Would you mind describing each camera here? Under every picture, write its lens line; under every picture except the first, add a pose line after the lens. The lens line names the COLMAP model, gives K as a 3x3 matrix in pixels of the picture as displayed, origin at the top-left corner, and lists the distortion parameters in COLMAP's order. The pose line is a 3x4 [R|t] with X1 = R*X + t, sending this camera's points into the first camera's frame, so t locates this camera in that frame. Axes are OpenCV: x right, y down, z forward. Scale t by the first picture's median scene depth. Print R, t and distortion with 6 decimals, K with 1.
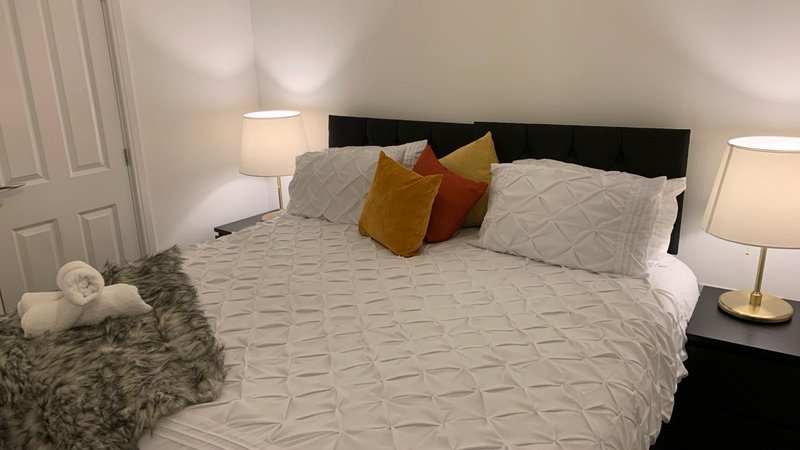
lens RADIAL K [[614.9, 0, 400.0], [0, 614.9, 225.0], [0, 0, 1]] dist [-0.002671, -0.000644]
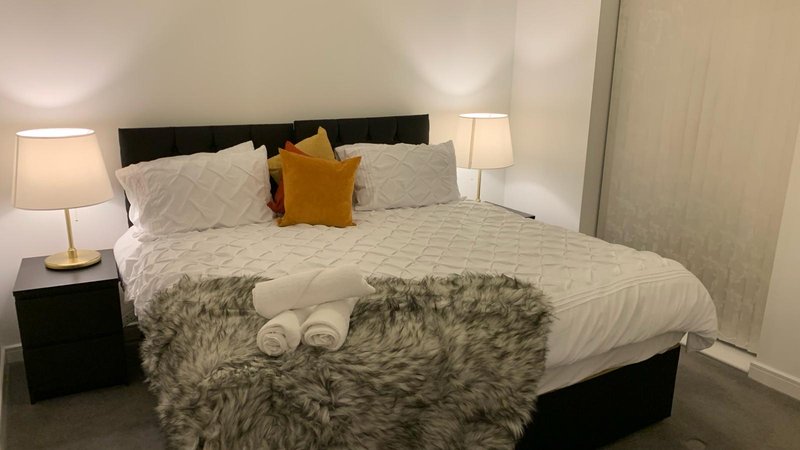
lens RADIAL K [[614.9, 0, 400.0], [0, 614.9, 225.0], [0, 0, 1]] dist [-0.002671, -0.000644]
pose [[0.424942, -0.212401, 0.879949, -0.909852], [0.220447, 0.967098, 0.126980, -0.077023], [-0.877968, 0.140023, 0.457784, 0.286386]]
